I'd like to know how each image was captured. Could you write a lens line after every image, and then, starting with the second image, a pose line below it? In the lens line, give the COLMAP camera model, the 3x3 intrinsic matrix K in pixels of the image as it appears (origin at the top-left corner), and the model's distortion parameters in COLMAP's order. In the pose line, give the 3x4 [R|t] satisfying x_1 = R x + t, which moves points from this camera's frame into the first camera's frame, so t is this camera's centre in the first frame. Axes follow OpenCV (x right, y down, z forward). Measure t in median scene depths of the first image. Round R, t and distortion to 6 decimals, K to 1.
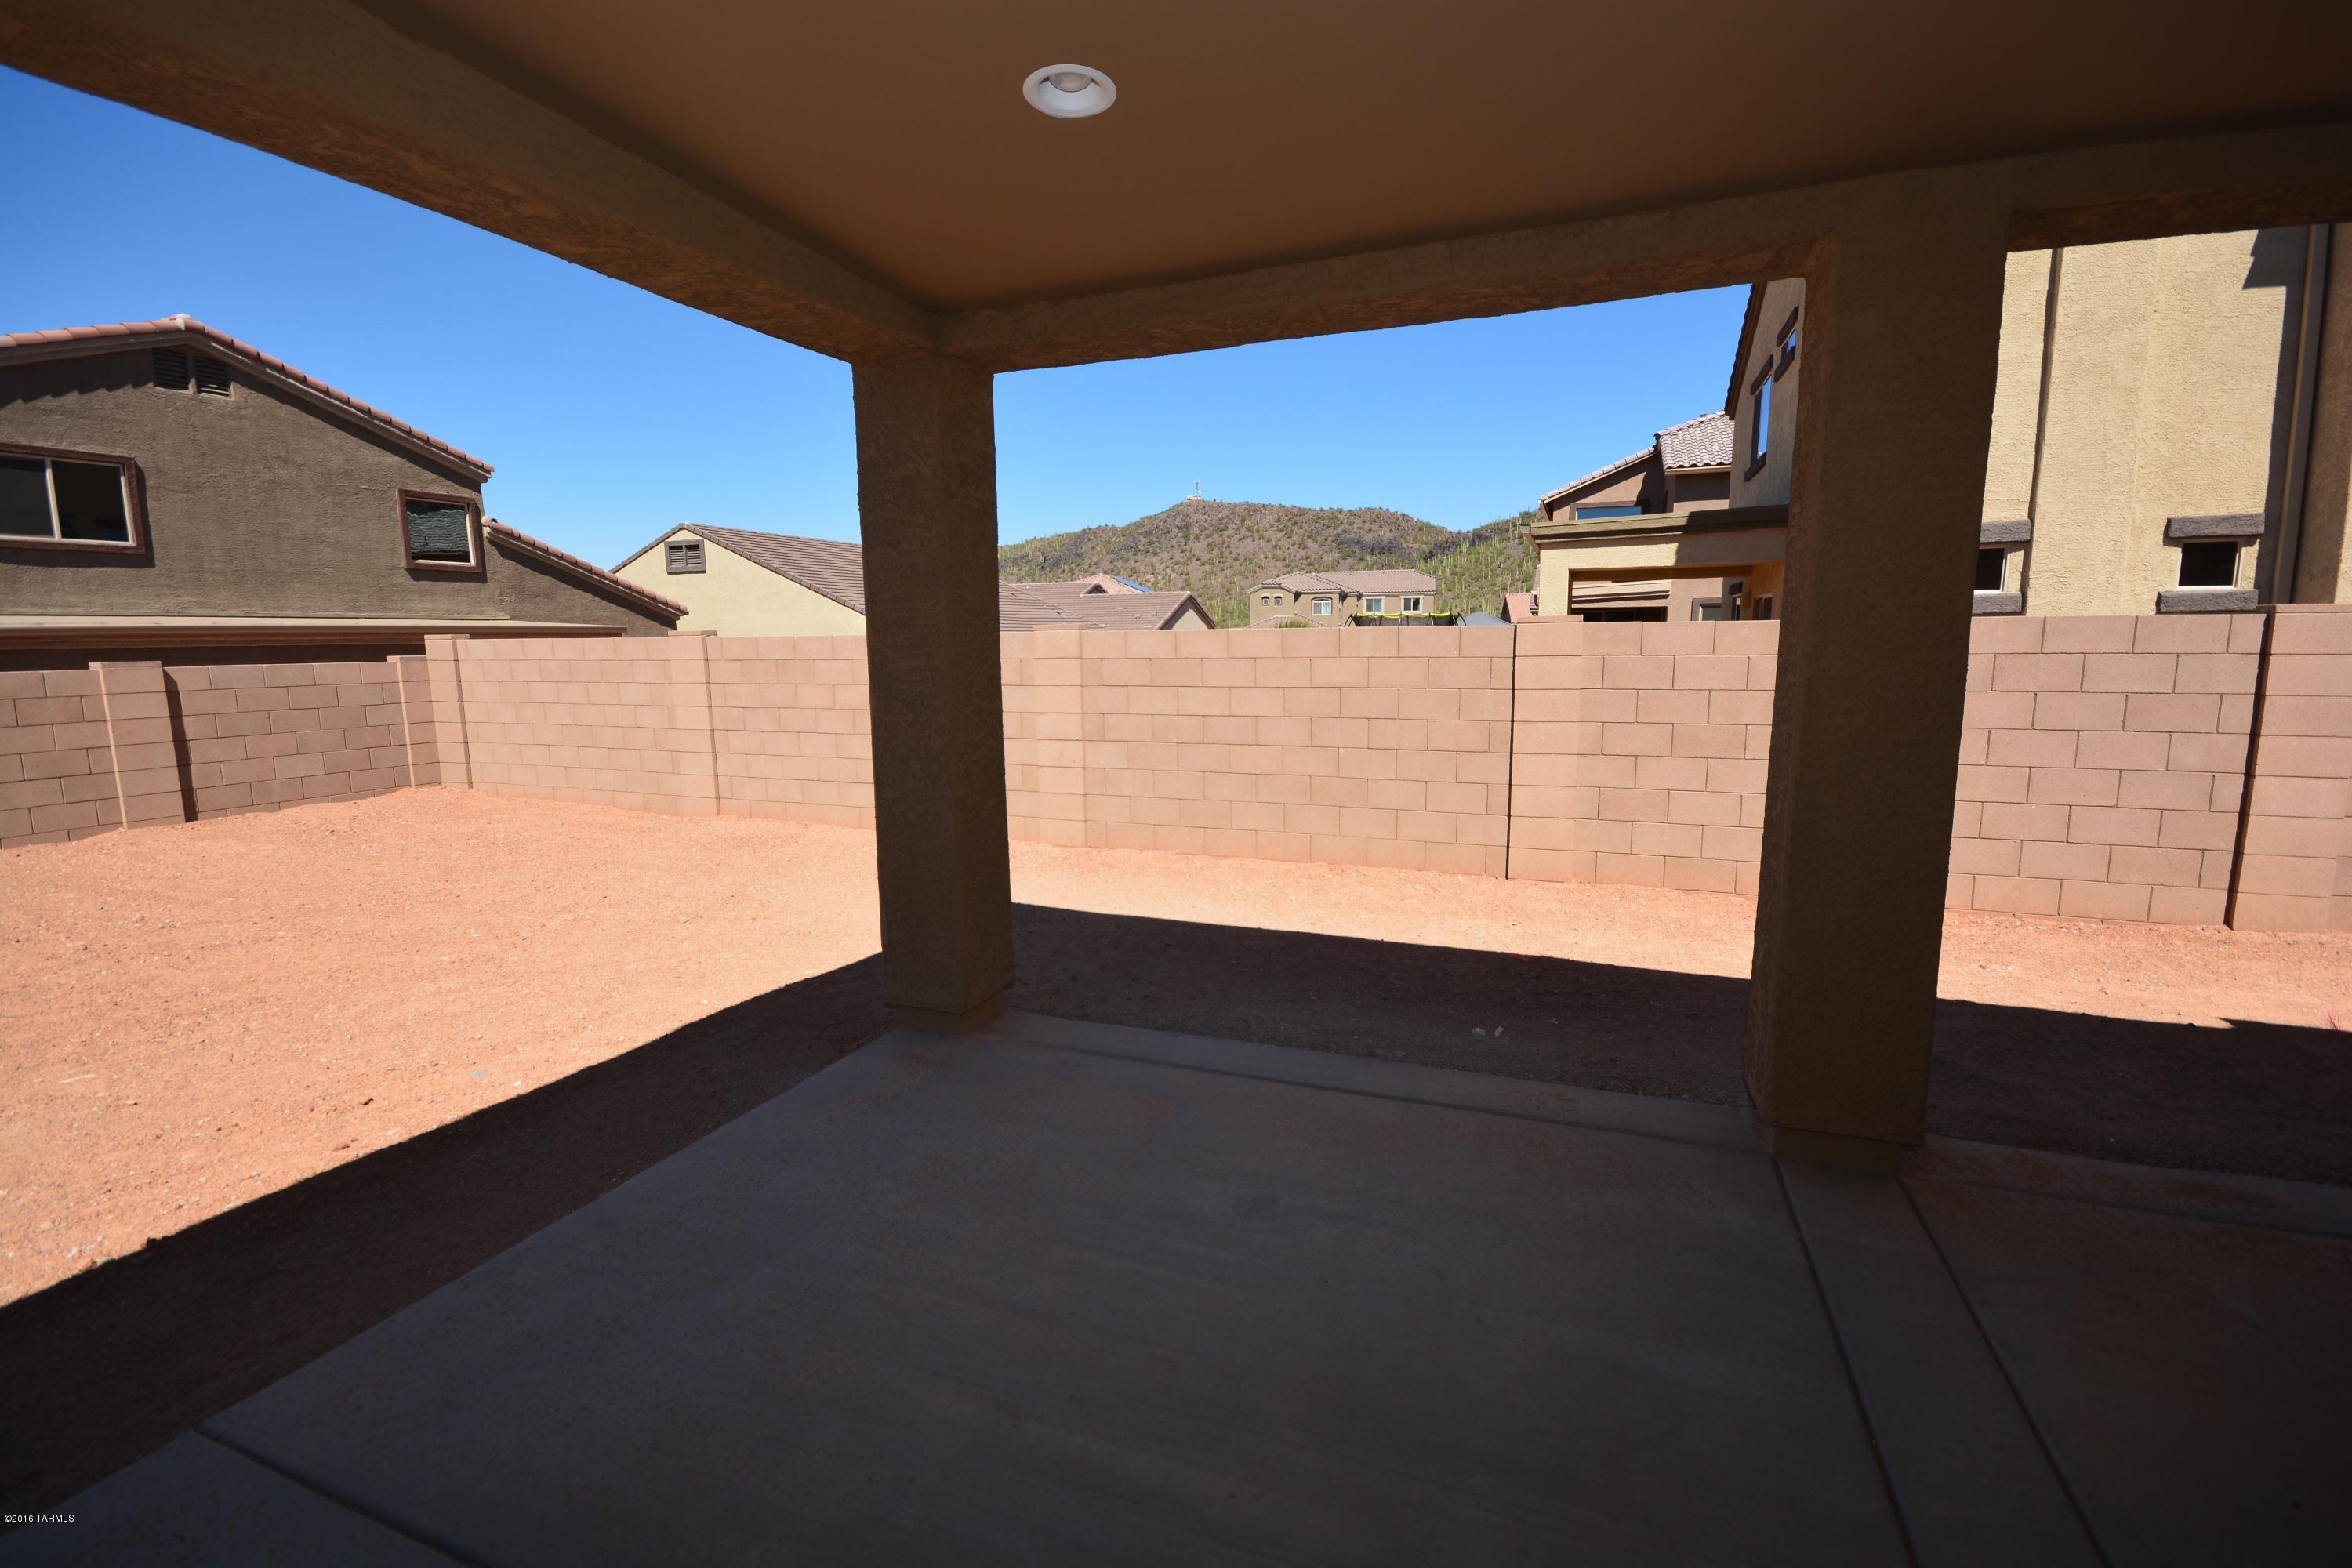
lens RADIAL K [[1039.2, 0, 1170.3], [0, 1039.2, 790.2], [0, 0, 1]] dist [0.003317, -0.008100]
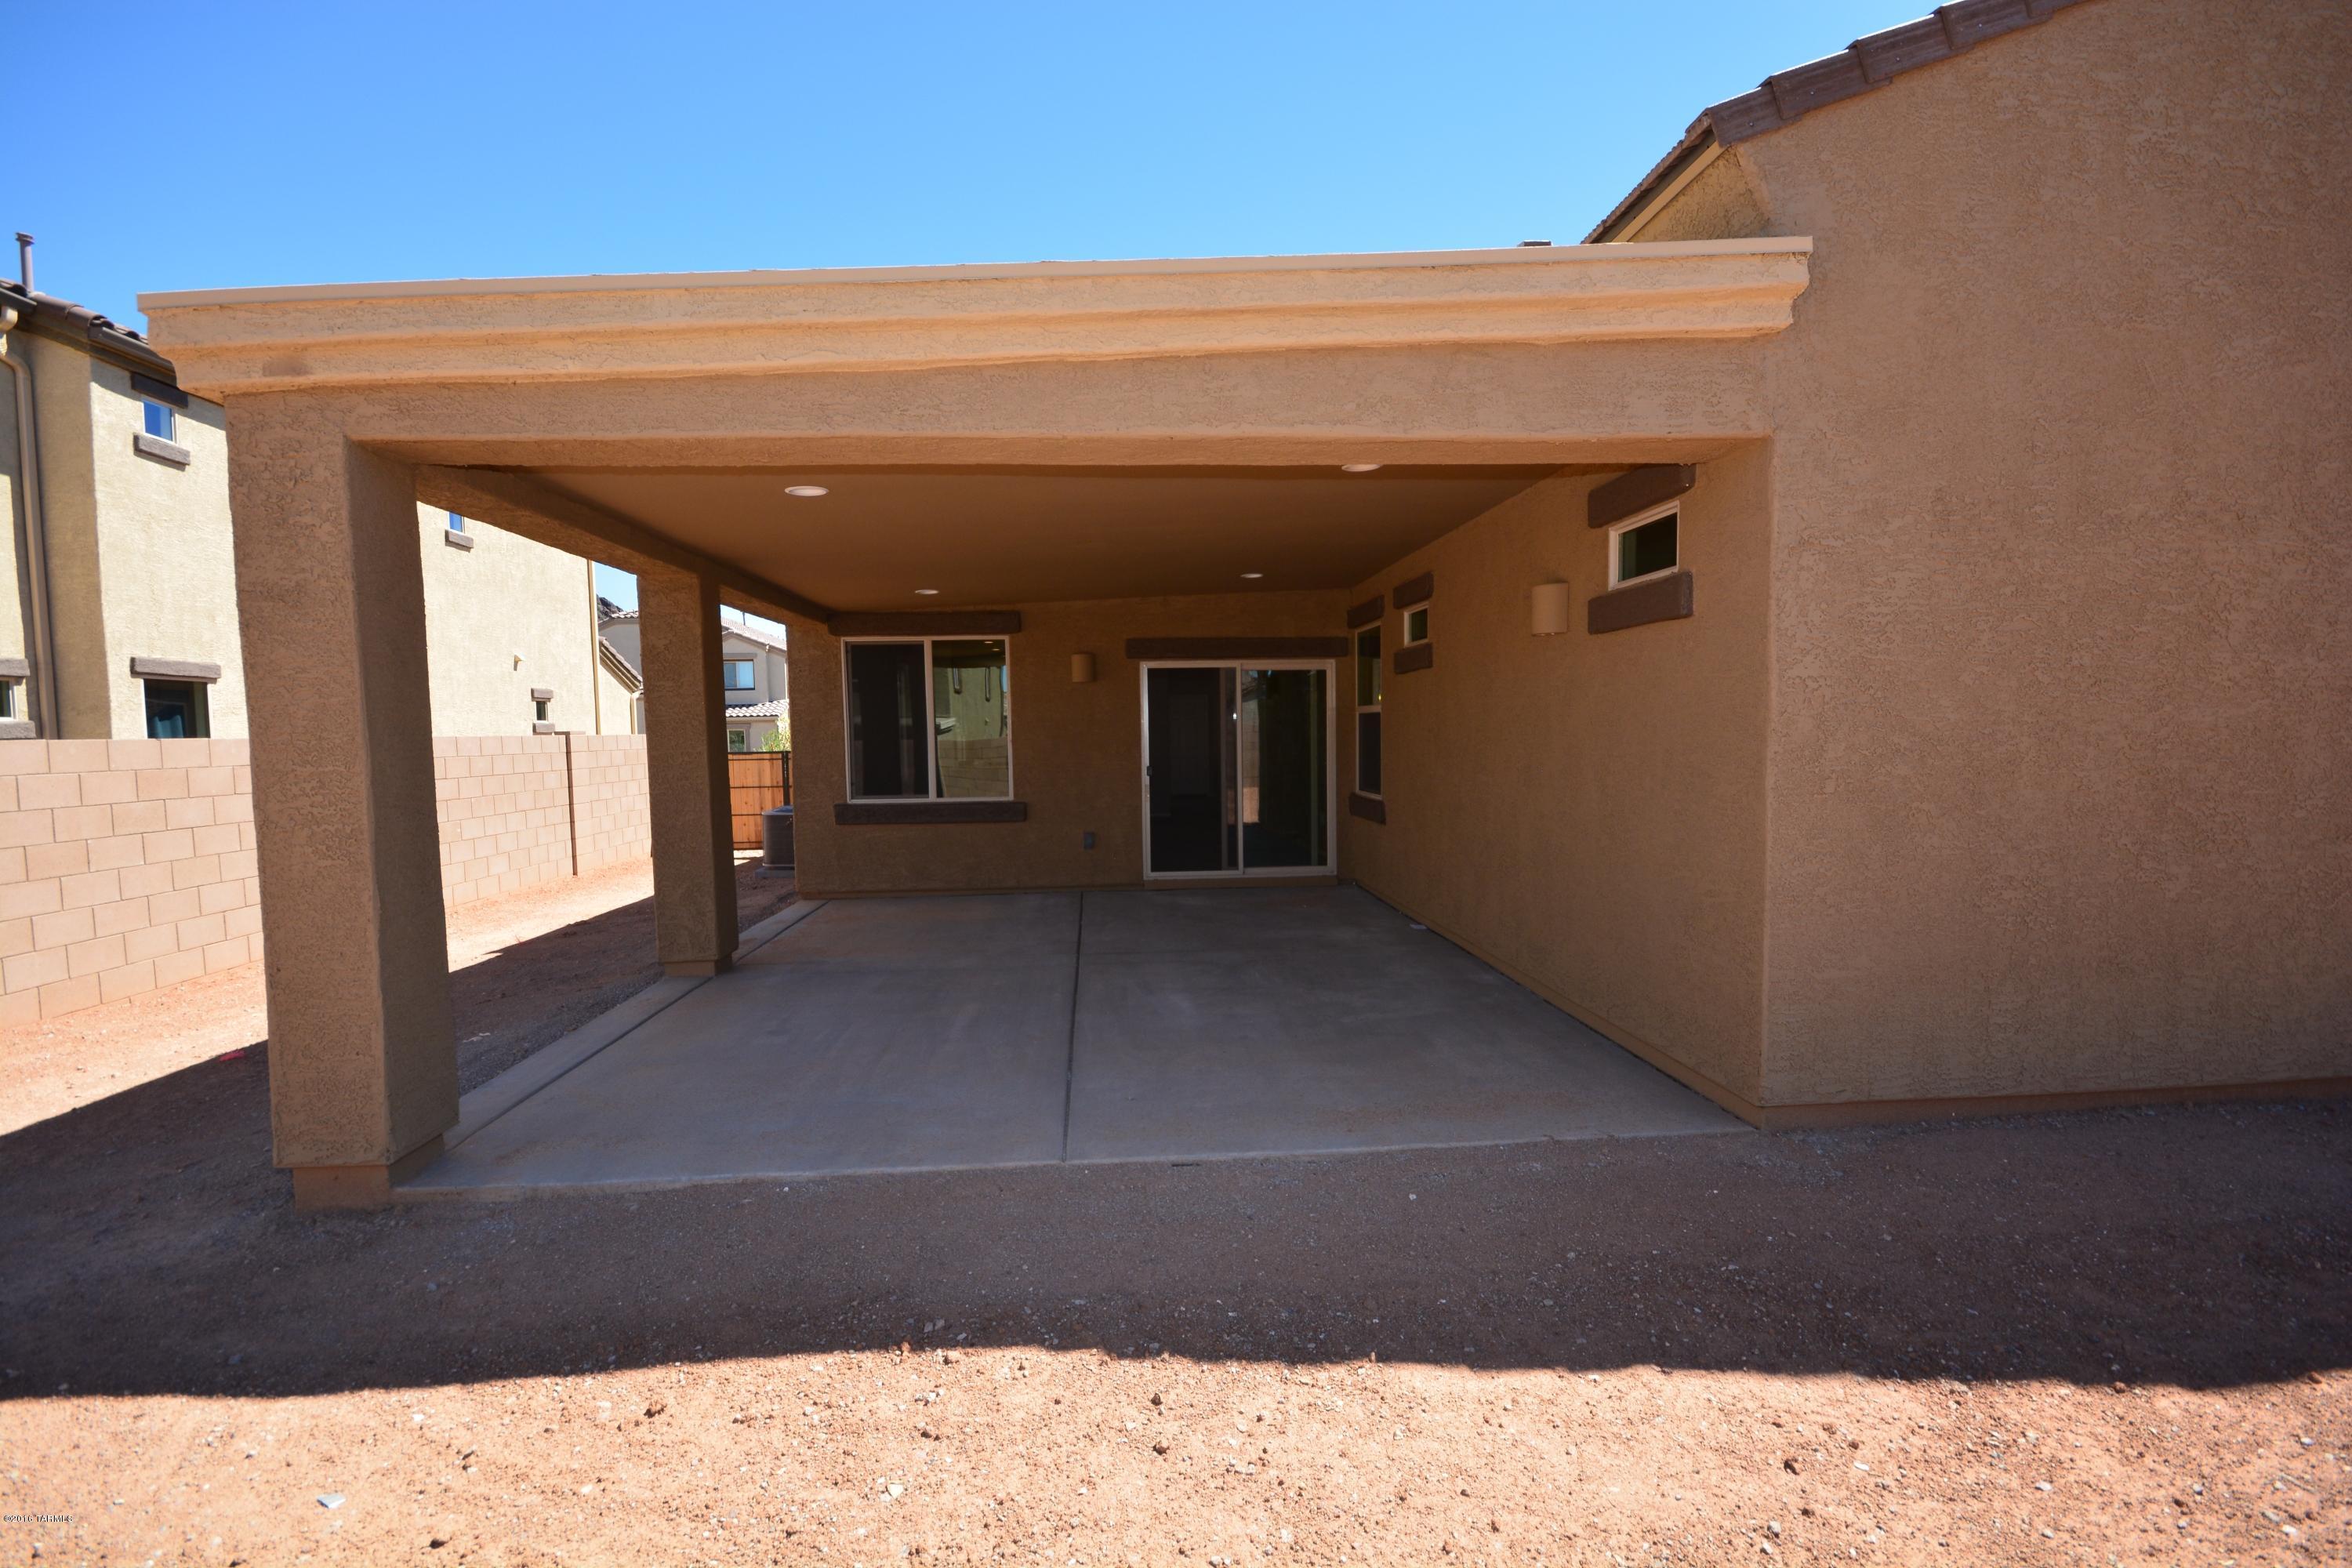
lens RADIAL K [[1039.2, 0, 1180.1], [0, 1039.2, 800.6], [0, 0, 1]] dist [0.003317, -0.008100]
pose [[-0.443297, -0.041527, 0.895412, -0.512620], [0.153496, 0.980655, 0.121472, -0.035876], [-0.883135, 0.191291, -0.428347, 0.287256]]
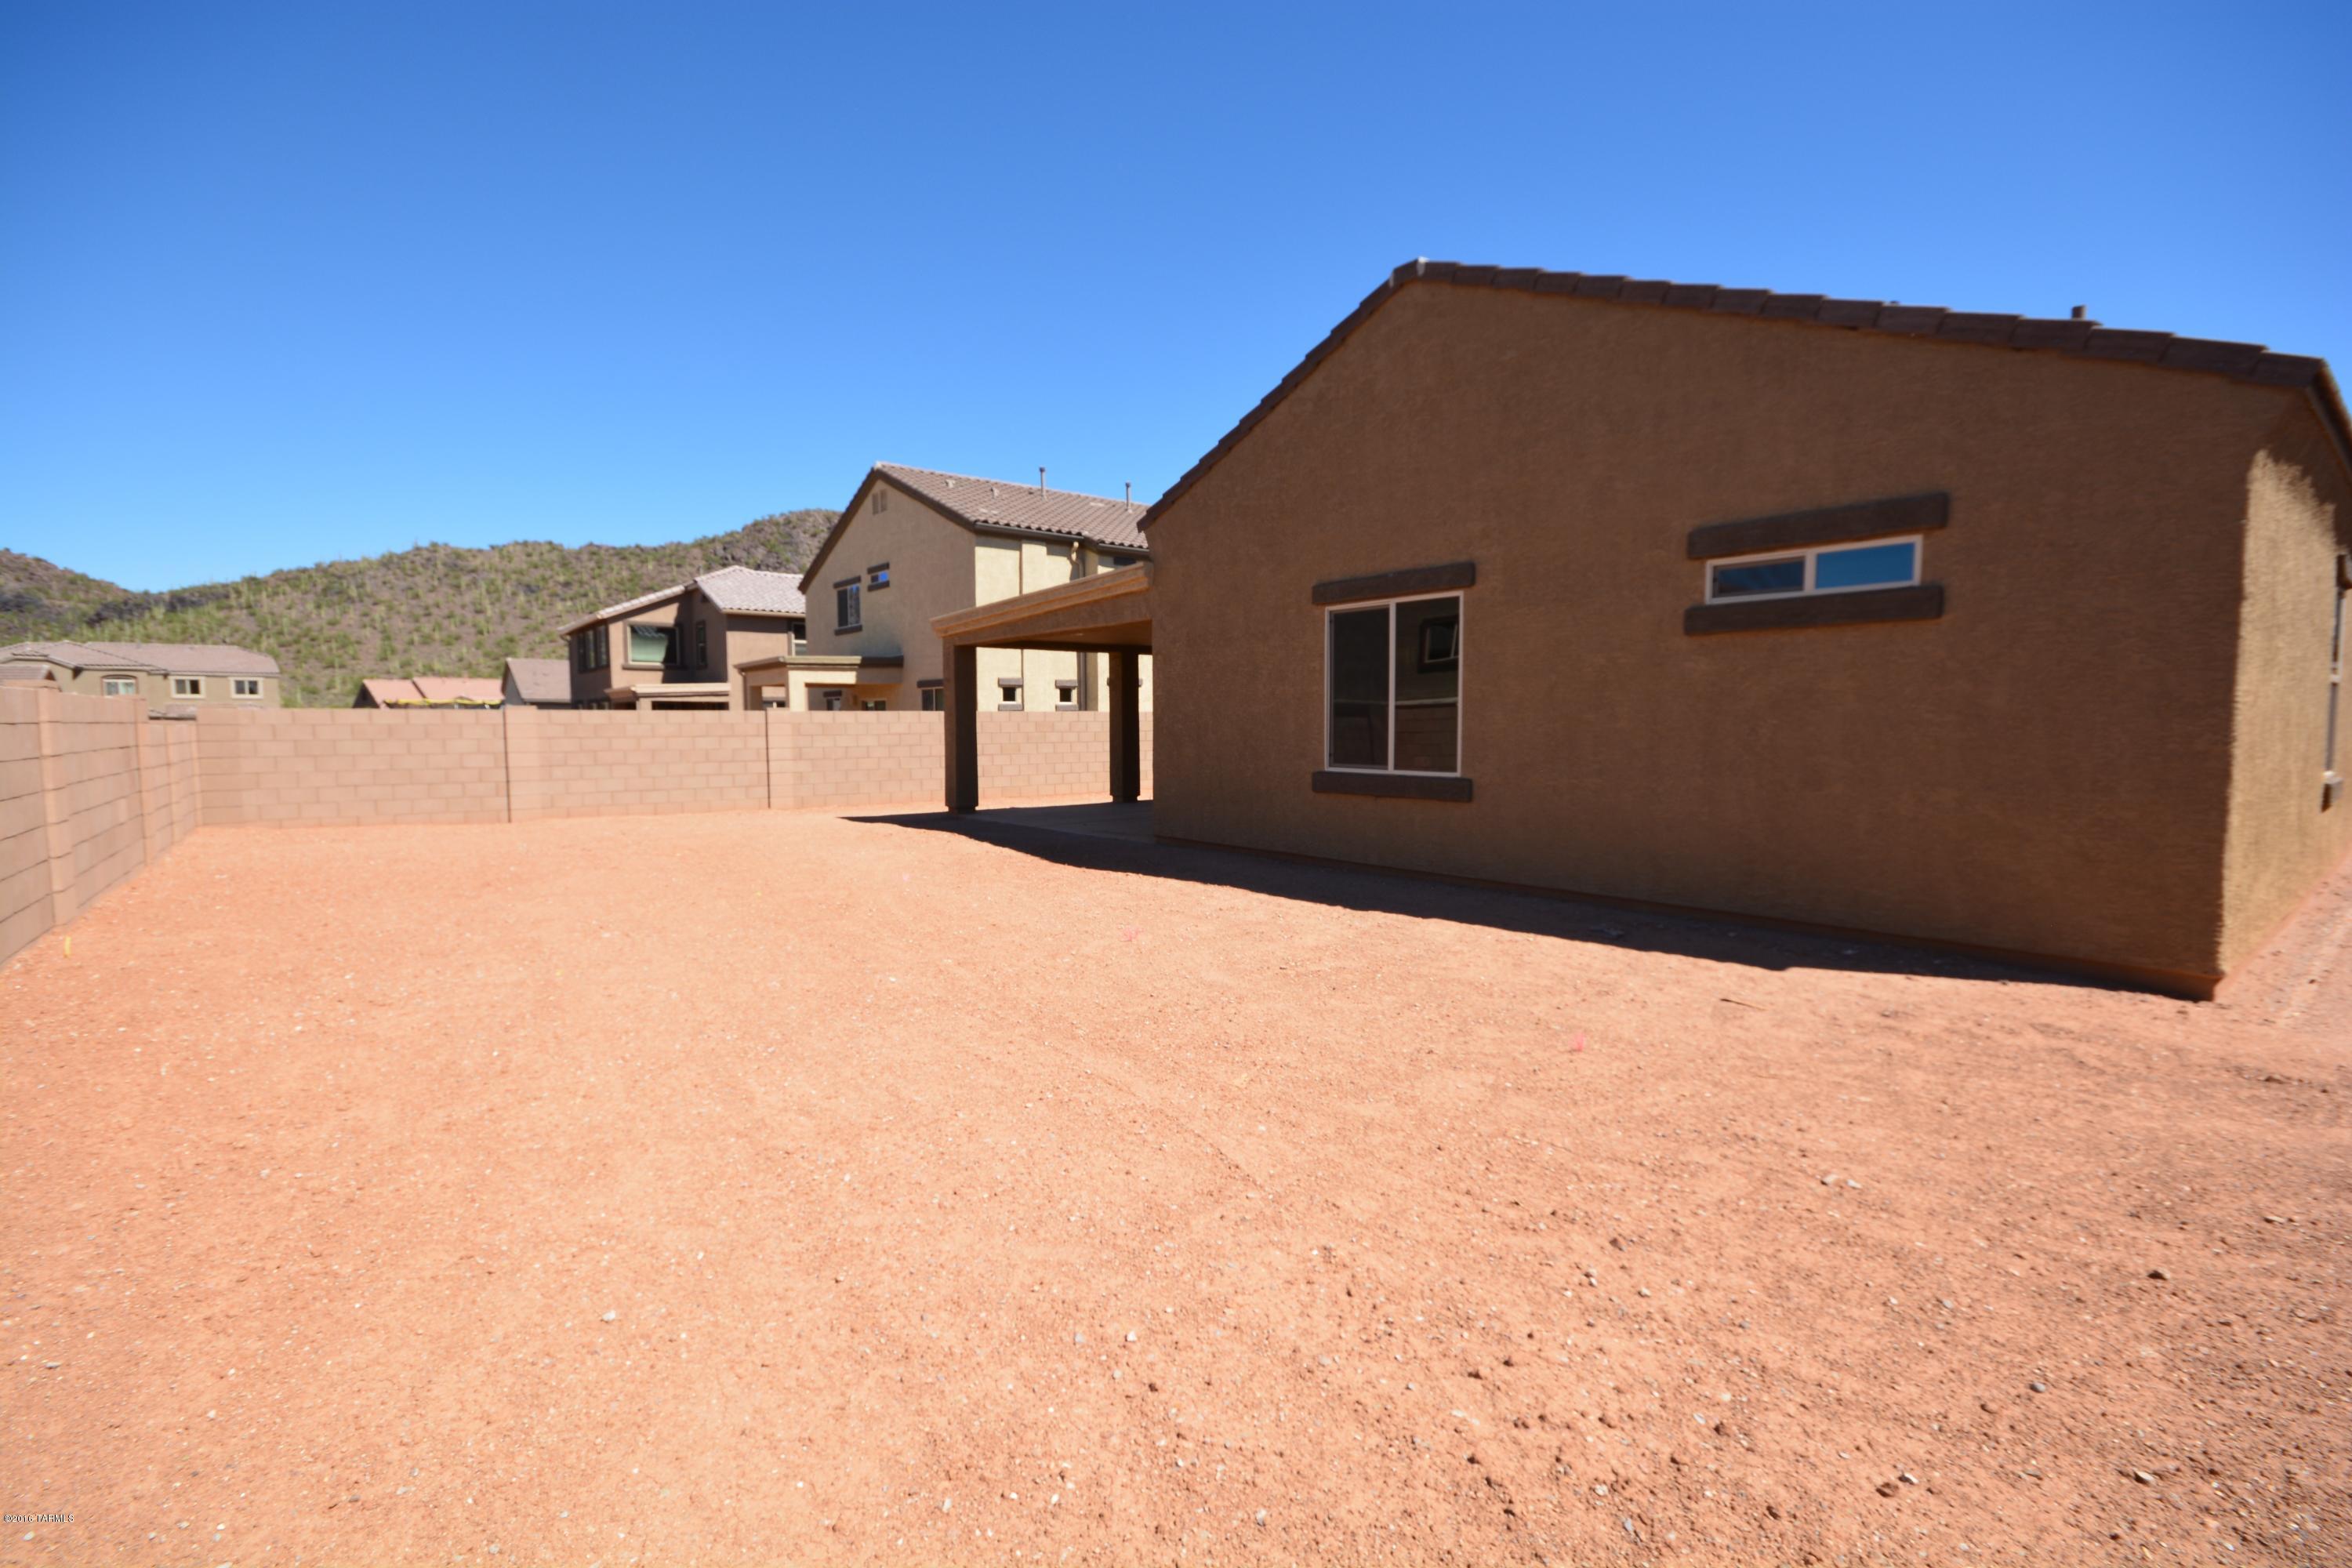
lens RADIAL K [[1039.2, 0, 1185.3], [0, 1039.2, 789.4], [0, 0, 1]] dist [0.003317, -0.008100]
pose [[0.478667, -0.047873, 0.876691, -1.225875], [0.125508, 0.991989, -0.014358, 0.114001], [-0.868980, 0.116905, 0.480840, -0.589972]]
